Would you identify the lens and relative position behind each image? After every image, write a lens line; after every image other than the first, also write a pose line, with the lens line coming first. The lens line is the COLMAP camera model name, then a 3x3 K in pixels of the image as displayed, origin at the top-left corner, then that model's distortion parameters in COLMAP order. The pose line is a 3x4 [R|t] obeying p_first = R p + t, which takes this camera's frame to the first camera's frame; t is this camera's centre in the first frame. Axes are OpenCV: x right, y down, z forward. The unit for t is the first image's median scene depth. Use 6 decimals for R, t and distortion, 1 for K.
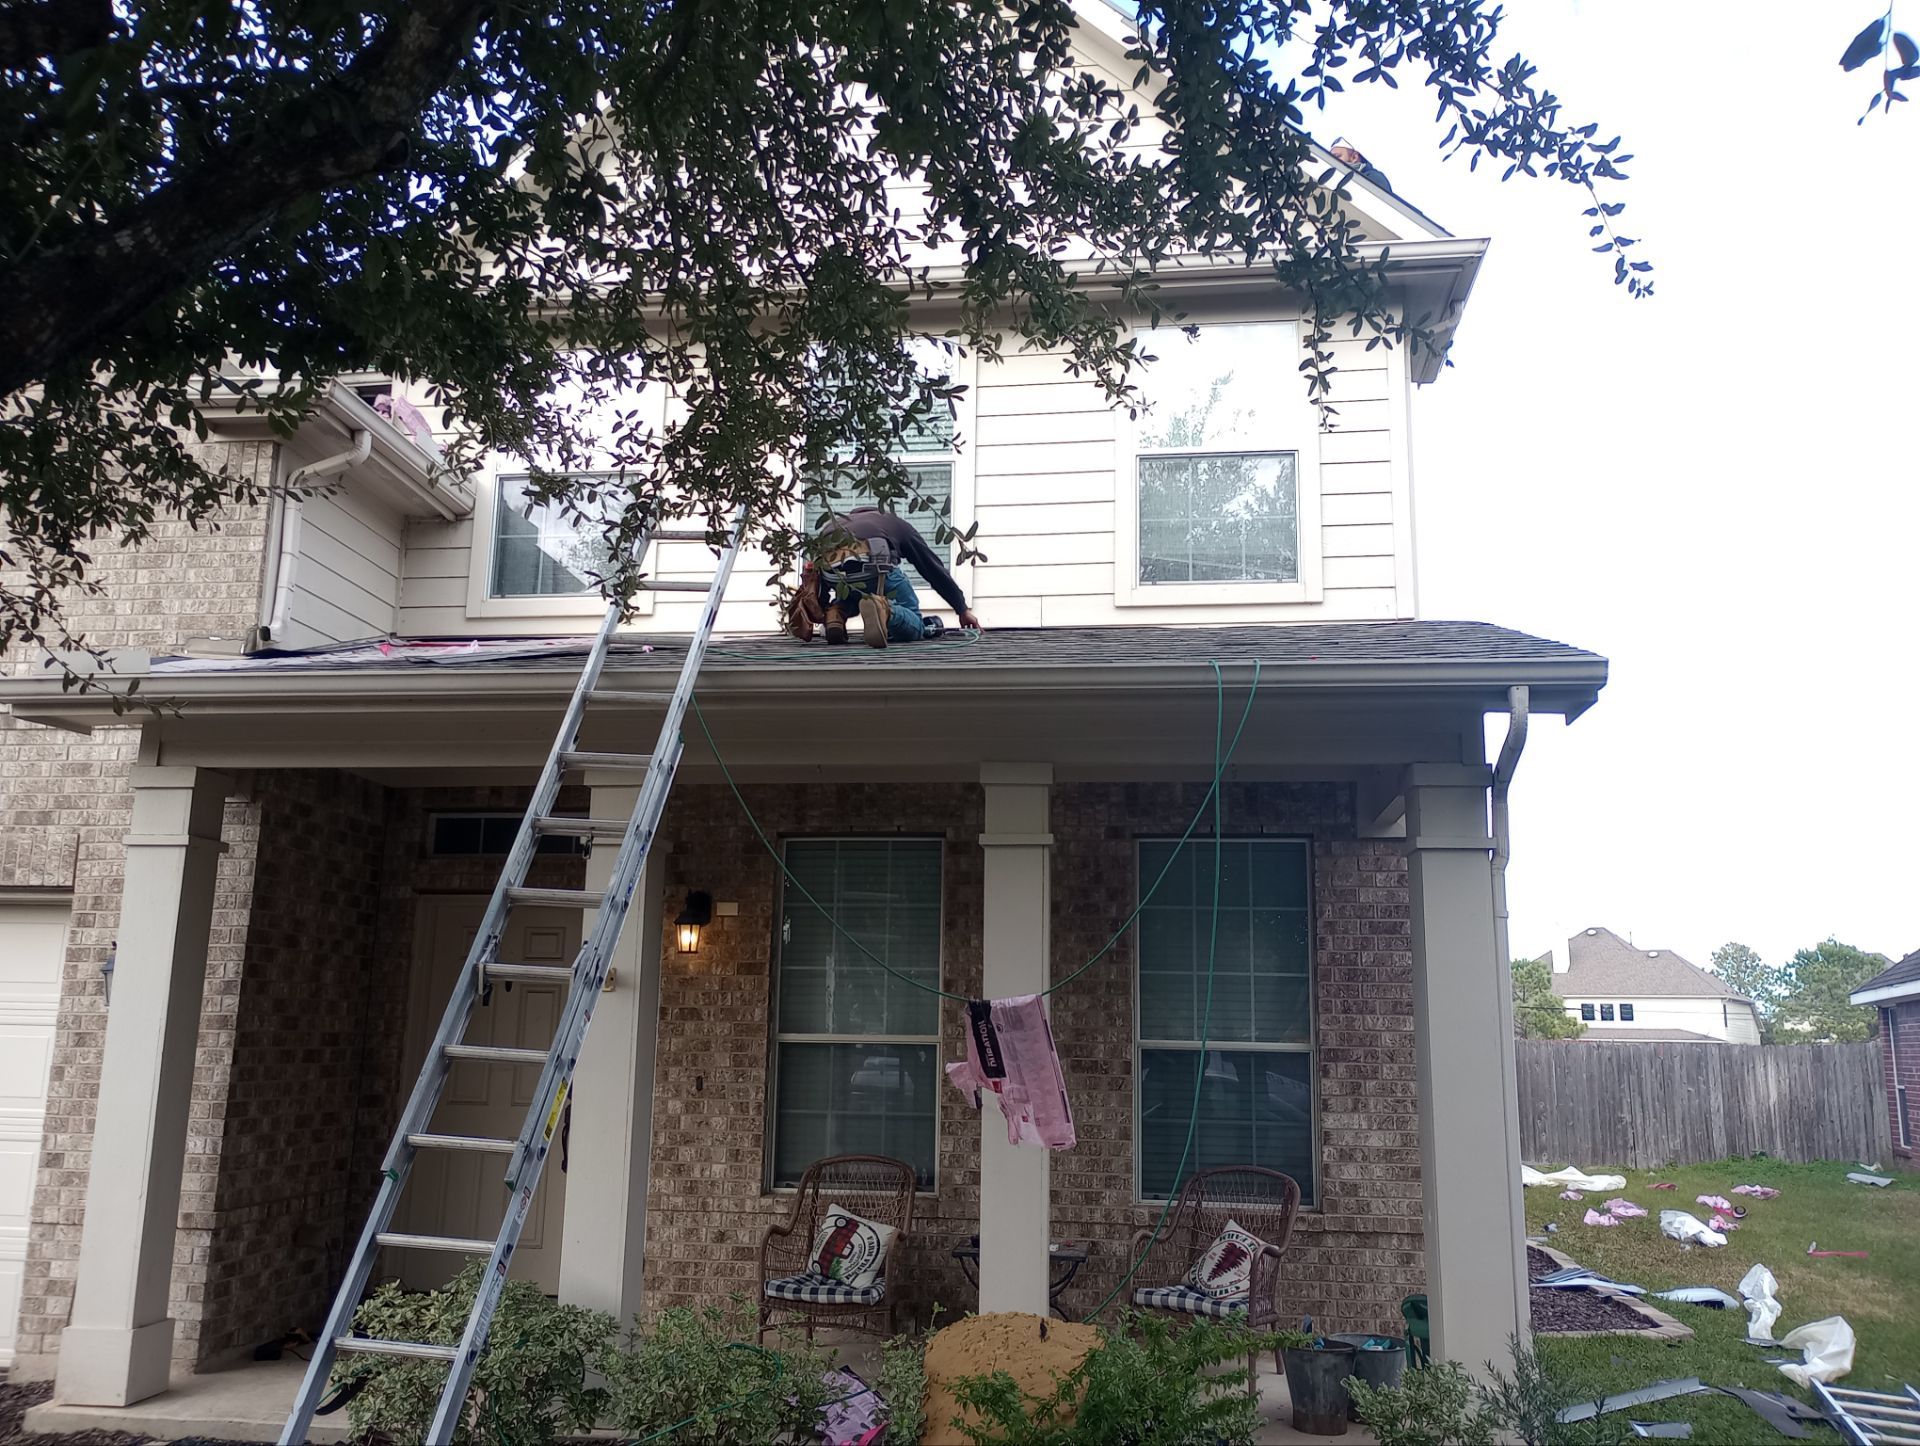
lens RADIAL K [[1577.6, 0, 961.8], [0, 1577.6, 710.3], [0, 0, 1]] dist [0.059576, -0.067827]
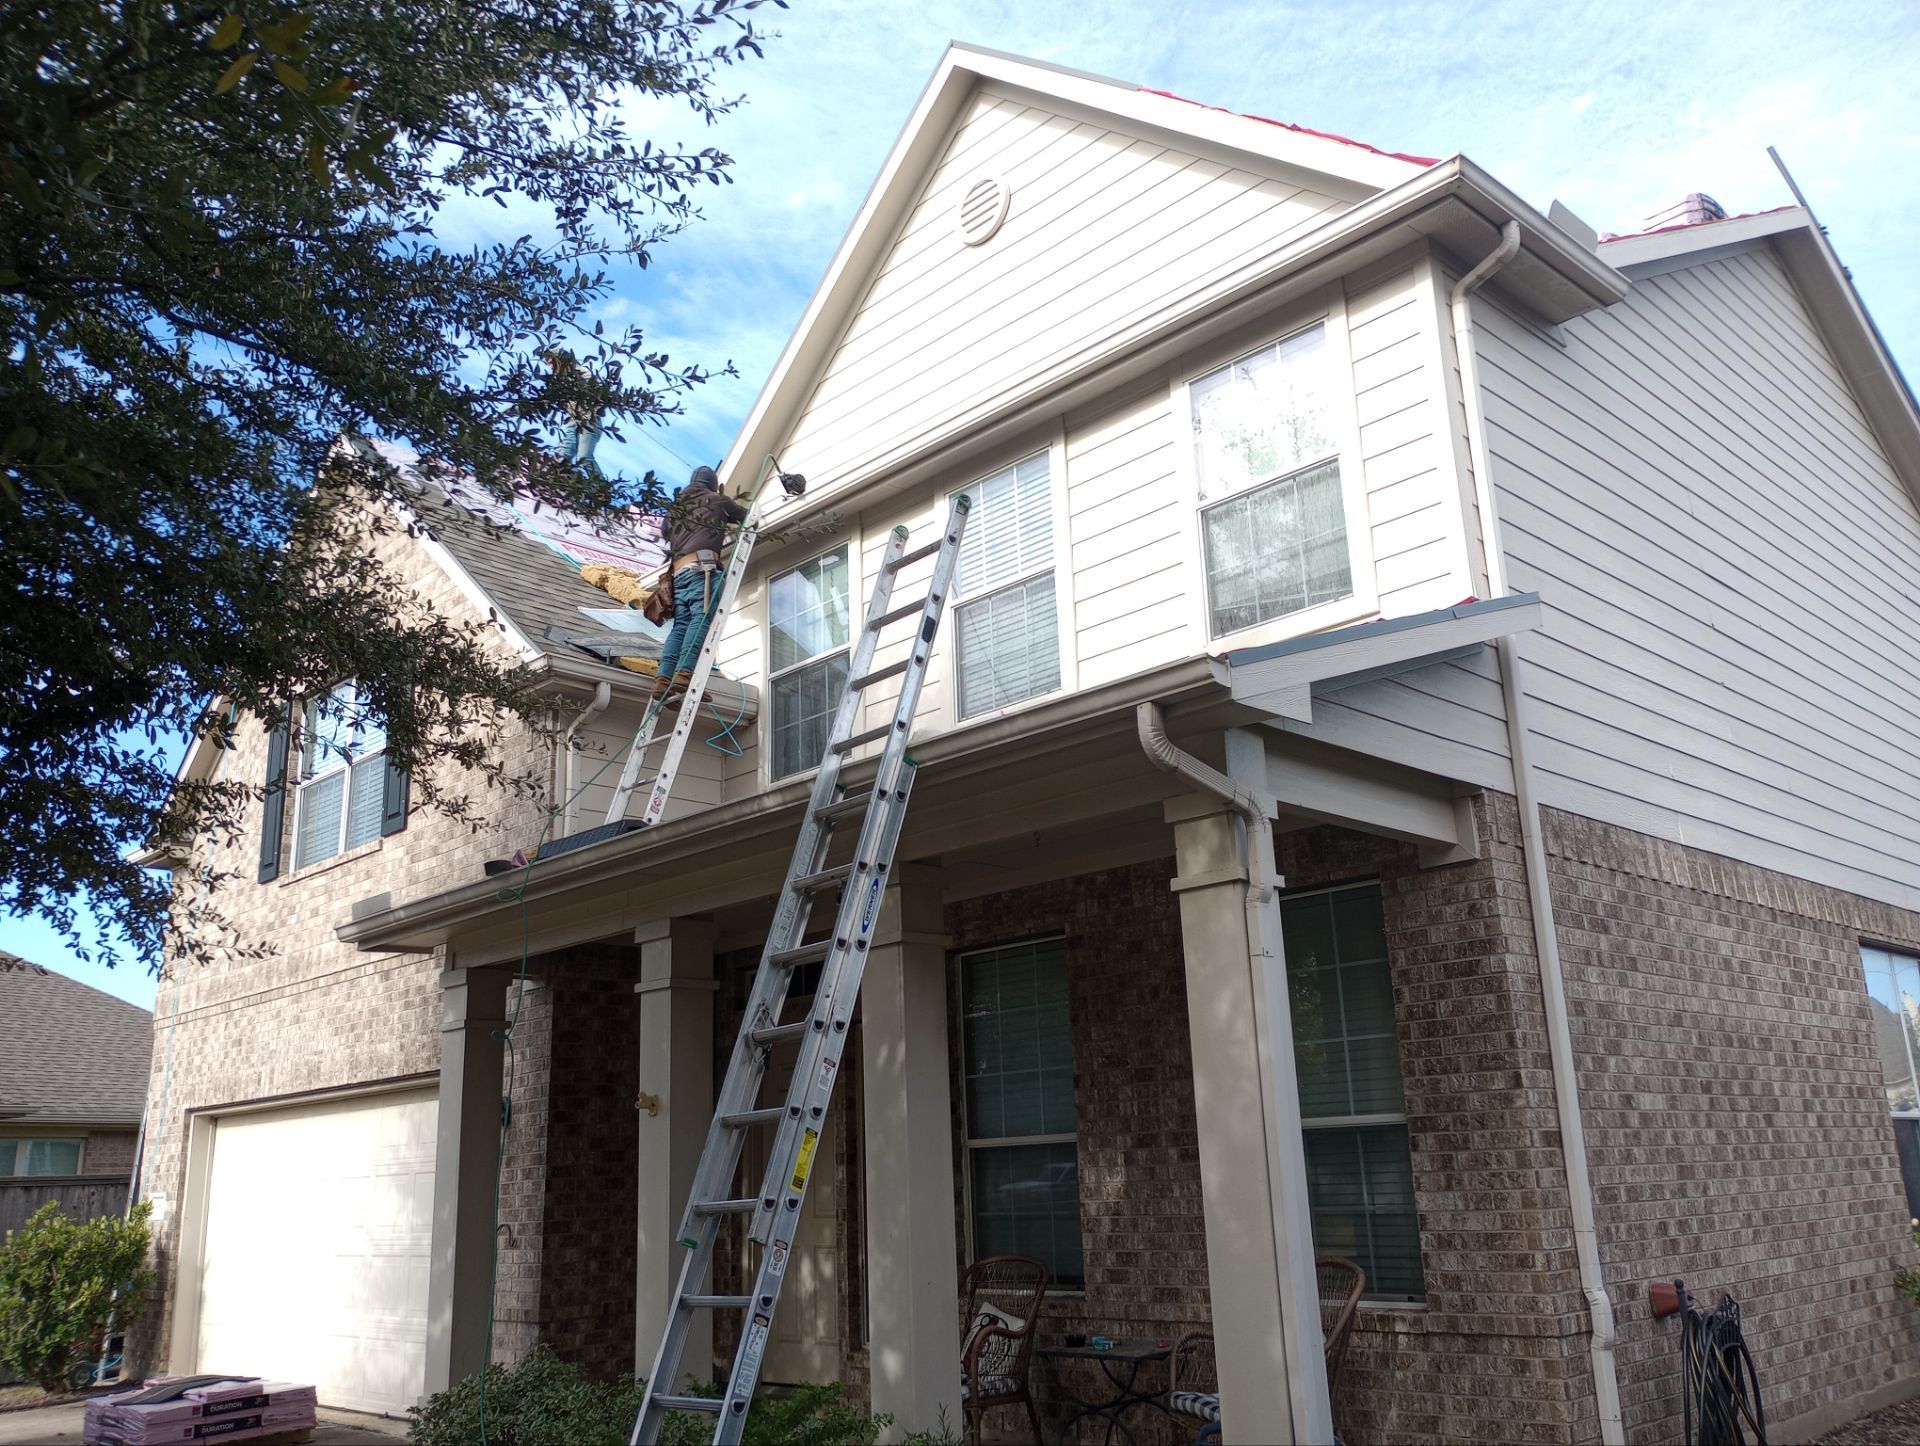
lens RADIAL K [[1577.6, 0, 965.1], [0, 1577.6, 725.7], [0, 0, 1]] dist [0.059576, -0.067827]
pose [[0.784471, -0.217241, -0.580871, 0.586706], [0.179877, 0.976079, -0.122121, 0.066281], [0.593506, -0.008685, 0.804783, 0.158310]]
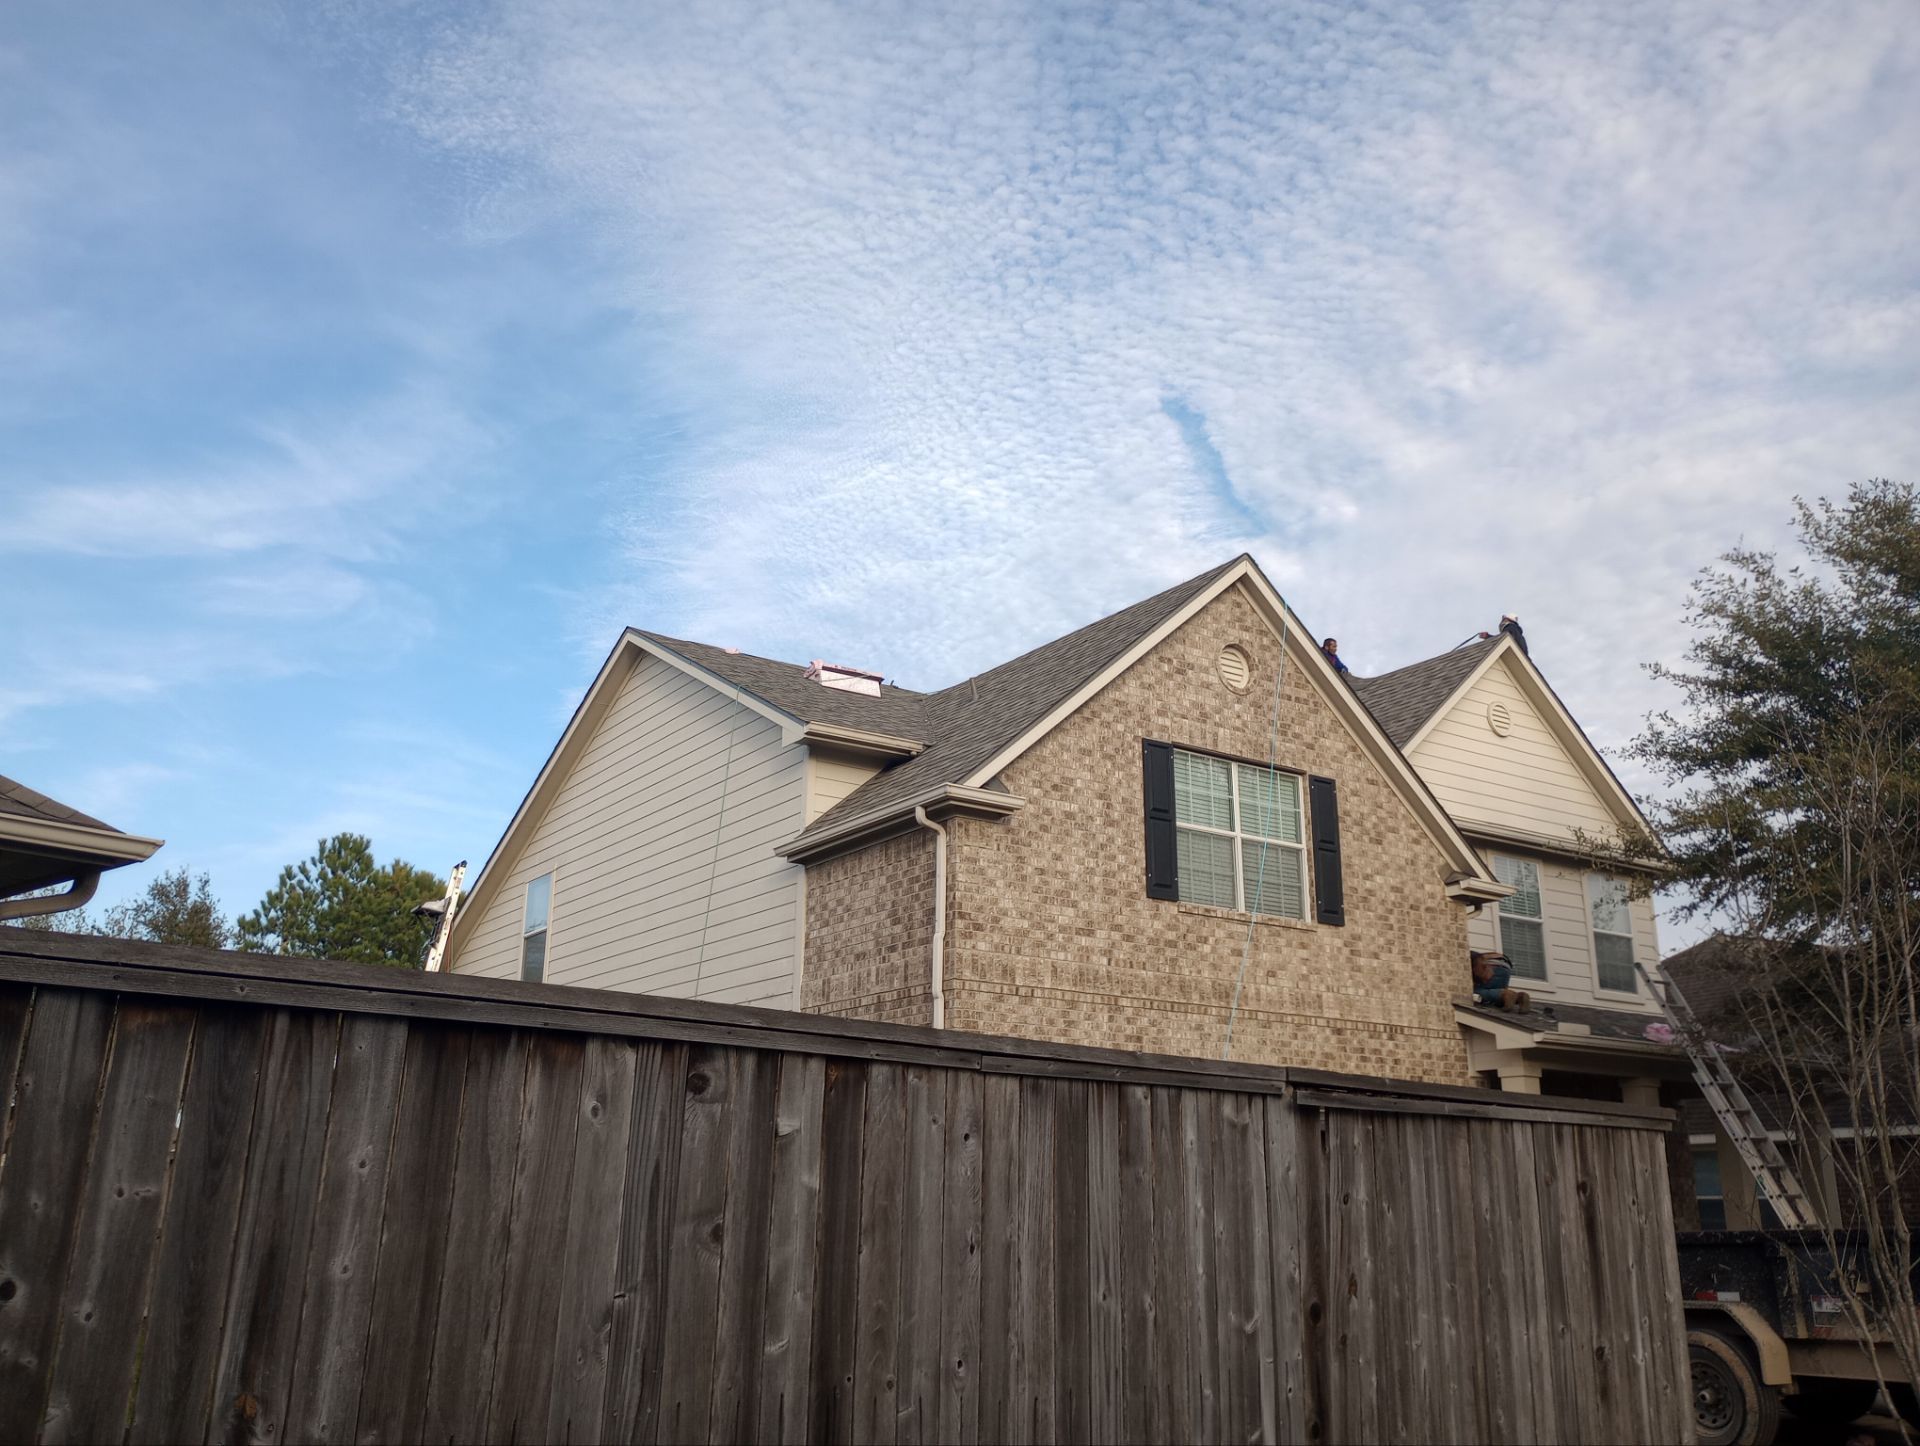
lens RADIAL K [[1577.6, 0, 953.3], [0, 1577.6, 711.1], [0, 0, 1]] dist [0.059576, -0.067827]
pose [[0.742571, 0.186008, 0.643420, -2.391080], [-0.133007, 0.982483, -0.130525, -0.052239], [-0.656428, 0.011345, 0.754303, -0.170422]]
